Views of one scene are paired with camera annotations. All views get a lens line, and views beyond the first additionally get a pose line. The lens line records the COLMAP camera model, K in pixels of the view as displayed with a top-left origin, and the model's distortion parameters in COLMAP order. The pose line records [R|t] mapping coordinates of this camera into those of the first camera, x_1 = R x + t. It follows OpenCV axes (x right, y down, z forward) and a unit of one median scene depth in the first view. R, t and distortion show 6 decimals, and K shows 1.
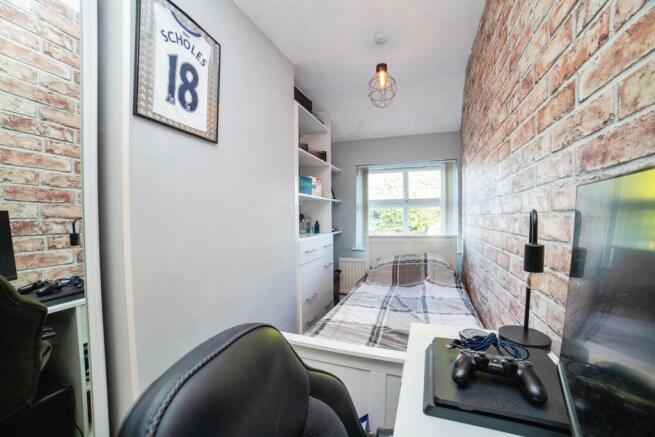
lens RADIAL K [[270.0, 0, 327.4], [0, 270.0, 226.3], [0, 0, 1]] dist [-0.049982, 0.000452]
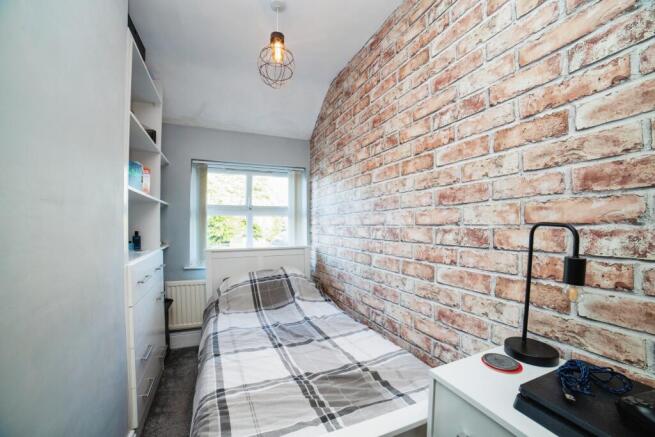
lens RADIAL K [[270.0, 0, 327.4], [0, 270.0, 226.3], [0, 0, 1]] dist [-0.049982, 0.000452]
pose [[0.730167, 0.013110, 0.683143, -0.158256], [0.009733, 0.999515, -0.029583, -0.008791], [-0.683200, 0.028250, 0.729685, 0.251308]]
